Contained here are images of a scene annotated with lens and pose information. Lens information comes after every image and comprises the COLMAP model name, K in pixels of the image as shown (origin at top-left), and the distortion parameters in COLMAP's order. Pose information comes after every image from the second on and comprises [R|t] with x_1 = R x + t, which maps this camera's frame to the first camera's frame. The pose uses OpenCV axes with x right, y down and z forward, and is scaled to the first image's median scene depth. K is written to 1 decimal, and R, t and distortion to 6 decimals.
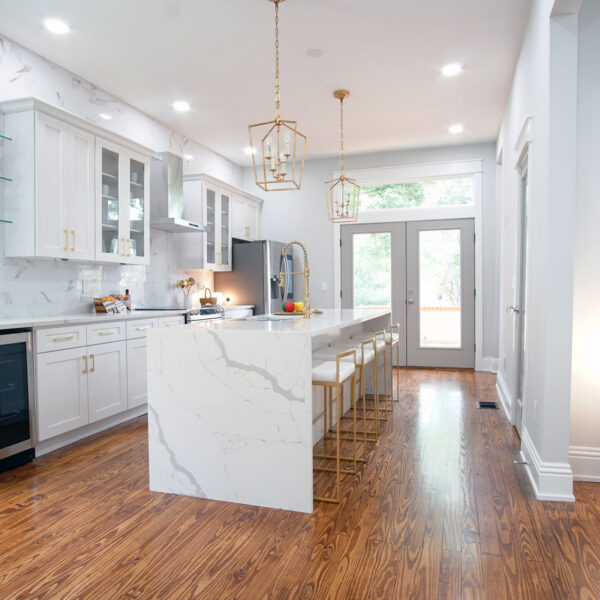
lens RADIAL K [[482.7, 0, 300.0], [0, 482.7, 300.0], [0, 0, 1]] dist [-0.034857, 0.001814]
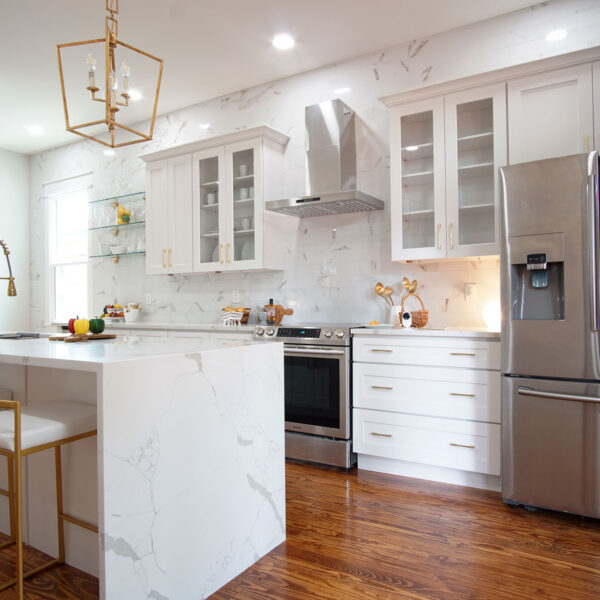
lens RADIAL K [[422.0, 0, 300.0], [0, 422.0, 300.0], [0, 0, 1]] dist [-0.006013, -0.000401]
pose [[-0.158927, 0.011873, -0.987219, 0.288262], [-0.004440, 0.999909, 0.012741, -0.022426], [0.987280, 0.006408, -0.158860, 0.888325]]
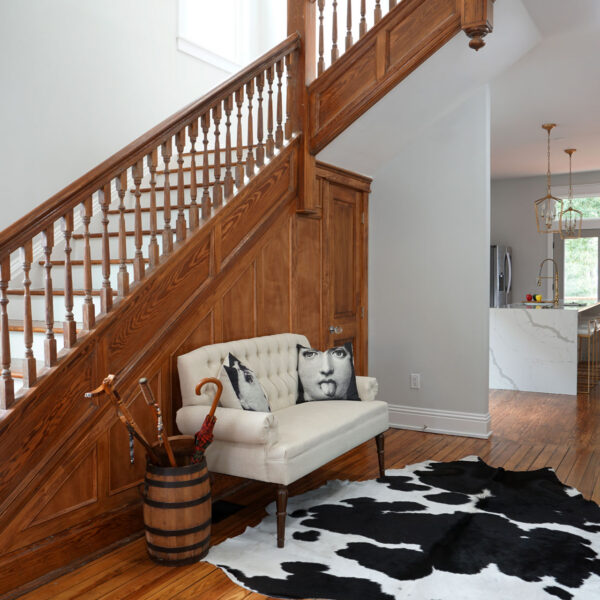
lens RADIAL K [[615.0, 0, 300.0], [0, 615.0, 300.0], [0, 0, 1]] dist [-0.042441, 0.030632]
pose [[0.974768, 0.007715, -0.223087, -0.295667], [-0.003630, 0.999818, 0.018717, -0.012015], [0.223191, -0.017435, 0.974619, -0.983195]]
